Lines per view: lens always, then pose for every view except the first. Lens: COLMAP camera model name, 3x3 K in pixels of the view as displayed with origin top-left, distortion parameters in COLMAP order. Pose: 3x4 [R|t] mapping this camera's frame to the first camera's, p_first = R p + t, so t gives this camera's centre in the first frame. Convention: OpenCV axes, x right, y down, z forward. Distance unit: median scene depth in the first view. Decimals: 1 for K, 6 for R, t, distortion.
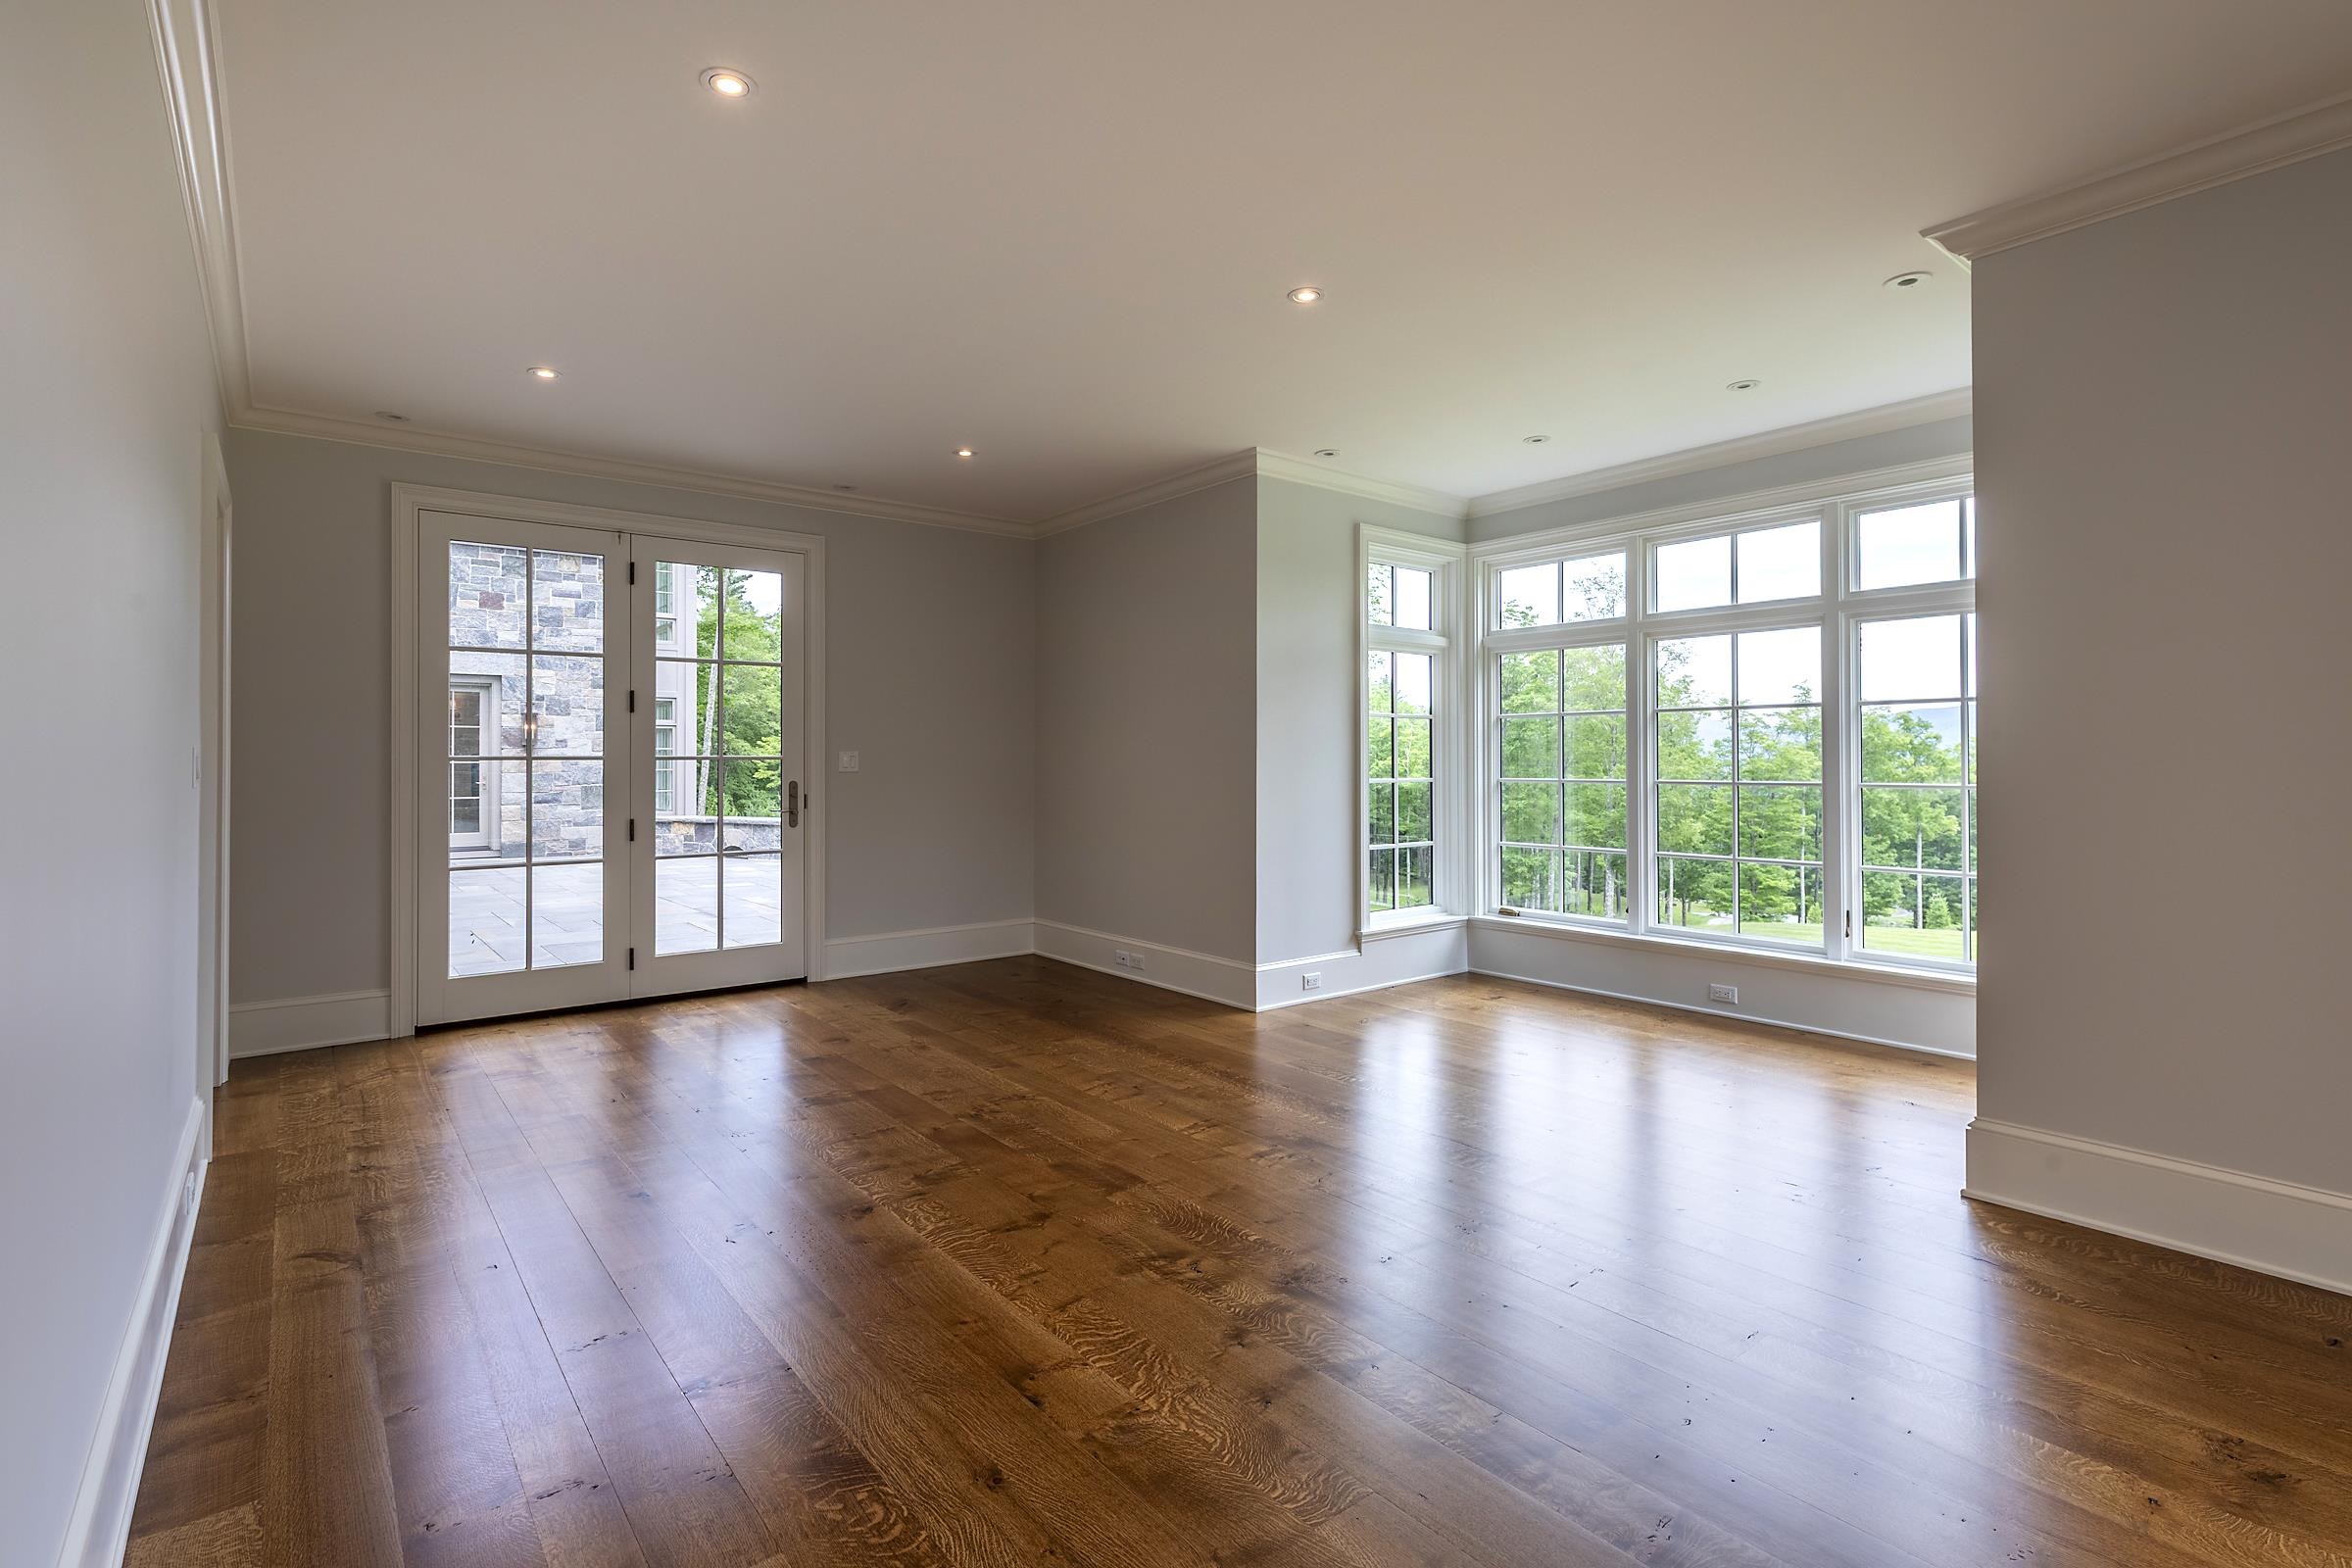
lens RADIAL K [[1079.7, 0, 1182.2], [0, 1079.7, 765.7], [0, 0, 1]] dist [0.001212, 0.000239]
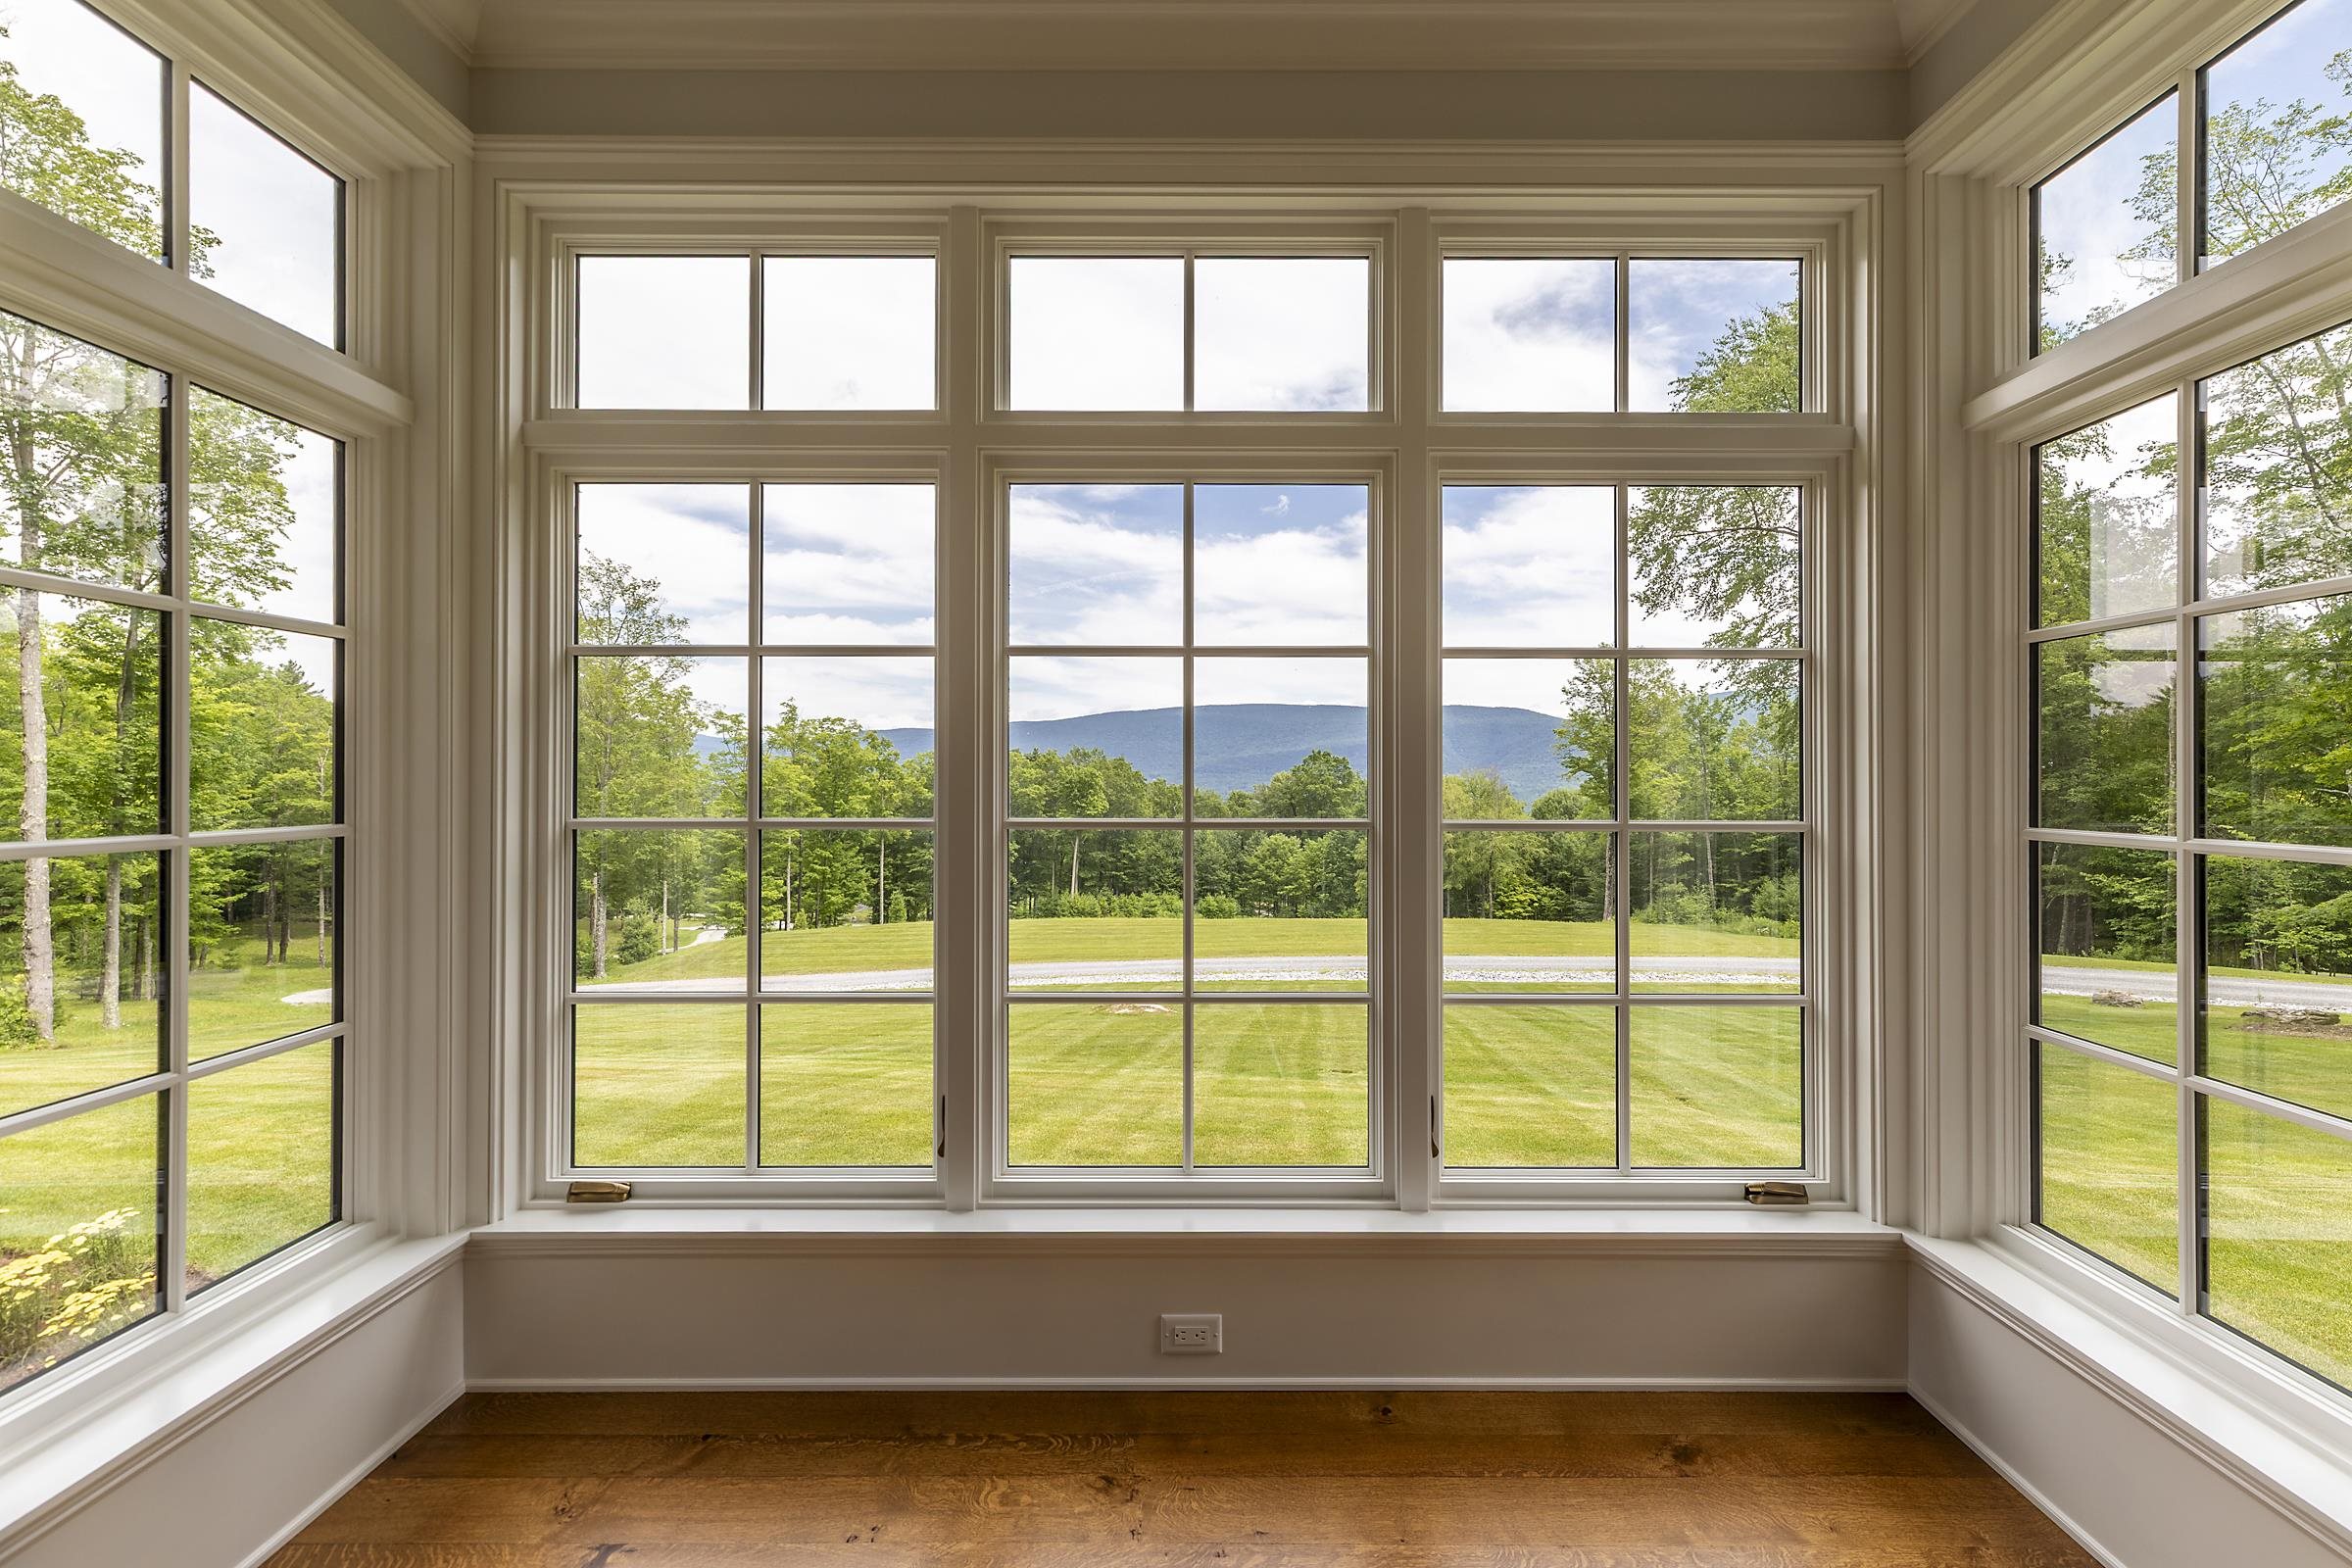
lens RADIAL K [[1079.7, 0, 1182.2], [0, 1079.7, 765.7], [0, 0, 1]] dist [0.001212, 0.000239]
pose [[0.638406, 0.012617, 0.769597, 0.146685], [-0.003013, 0.999899, -0.013894, -0.001095], [-0.769694, 0.006551, 0.638379, 0.614735]]
